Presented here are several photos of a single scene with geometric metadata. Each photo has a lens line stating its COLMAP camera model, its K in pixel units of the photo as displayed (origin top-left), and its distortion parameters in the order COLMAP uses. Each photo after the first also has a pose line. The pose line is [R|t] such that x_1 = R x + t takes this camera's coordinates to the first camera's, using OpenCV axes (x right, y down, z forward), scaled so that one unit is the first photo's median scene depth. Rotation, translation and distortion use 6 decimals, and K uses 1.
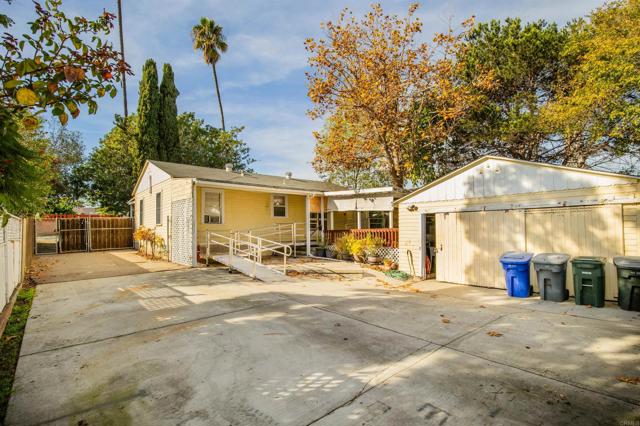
lens RADIAL K [[314.5, 0, 324.5], [0, 314.5, 227.2], [0, 0, 1]] dist [-0.037604, 0.000219]
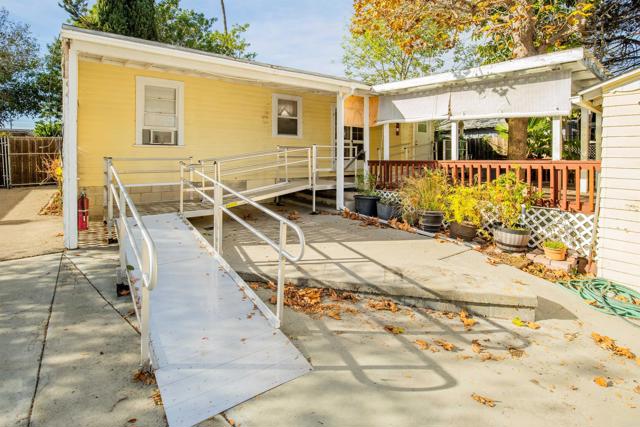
lens RADIAL K [[307.8, 0, 319.1], [0, 307.8, 160.9], [0, 0, 1]] dist [-0.036855, -0.000065]
pose [[0.997712, 0.012017, -0.066527, -0.083951], [-0.010362, 0.999629, 0.025175, -0.003298], [0.066805, -0.024428, 0.997467, 0.775408]]
